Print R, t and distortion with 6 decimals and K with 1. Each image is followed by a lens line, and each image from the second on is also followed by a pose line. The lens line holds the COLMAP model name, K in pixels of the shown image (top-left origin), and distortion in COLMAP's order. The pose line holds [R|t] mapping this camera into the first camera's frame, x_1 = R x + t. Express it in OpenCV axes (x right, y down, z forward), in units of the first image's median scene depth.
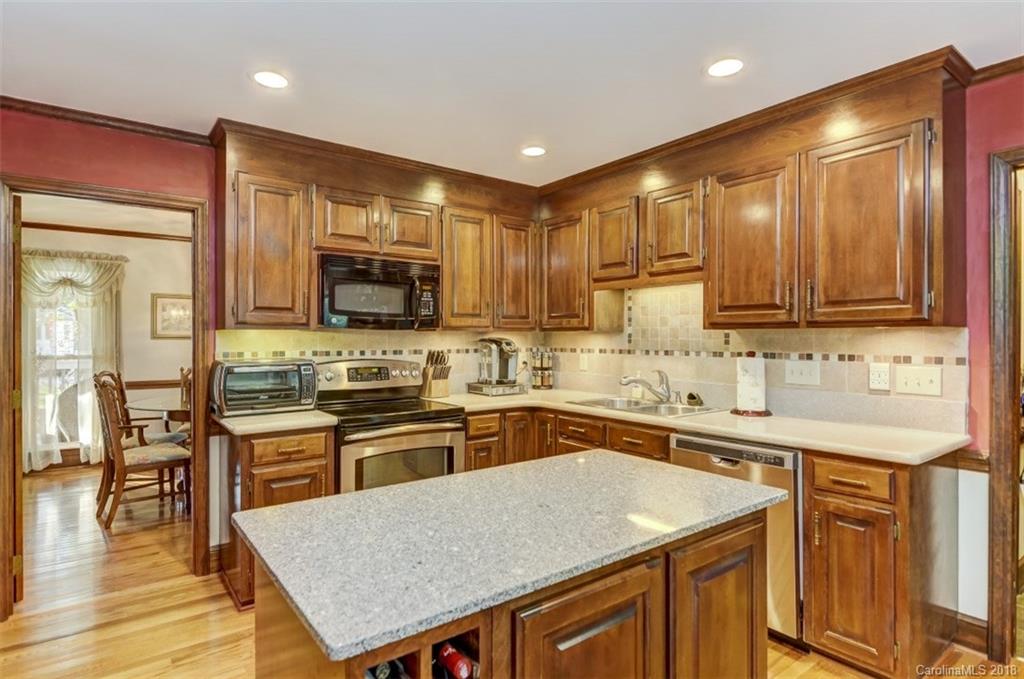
lens RADIAL K [[539.6, 0, 513.0], [0, 539.6, 342.7], [0, 0, 1]] dist [0.006649, -0.000273]
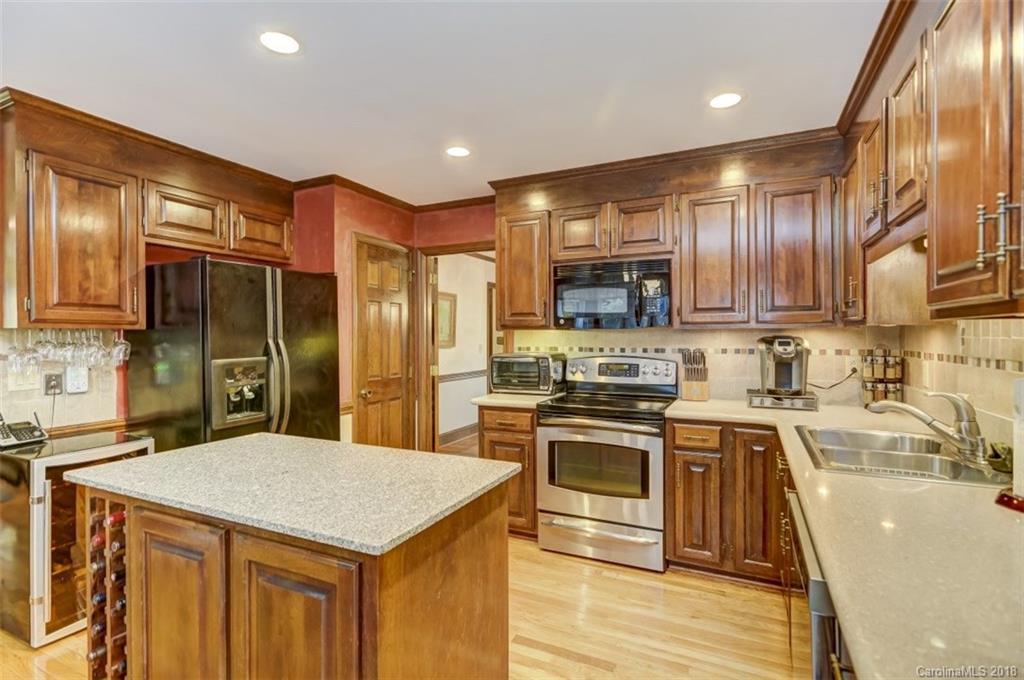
lens RADIAL K [[490.2, 0, 508.4], [0, 490.2, 337.9], [0, 0, 1]] dist [0.012746, -0.009539]
pose [[0.452168, 0.002014, -0.891930, 0.445056], [-0.004833, 0.999988, -0.000192, -0.003777], [0.891920, 0.004398, 0.452173, 0.320962]]
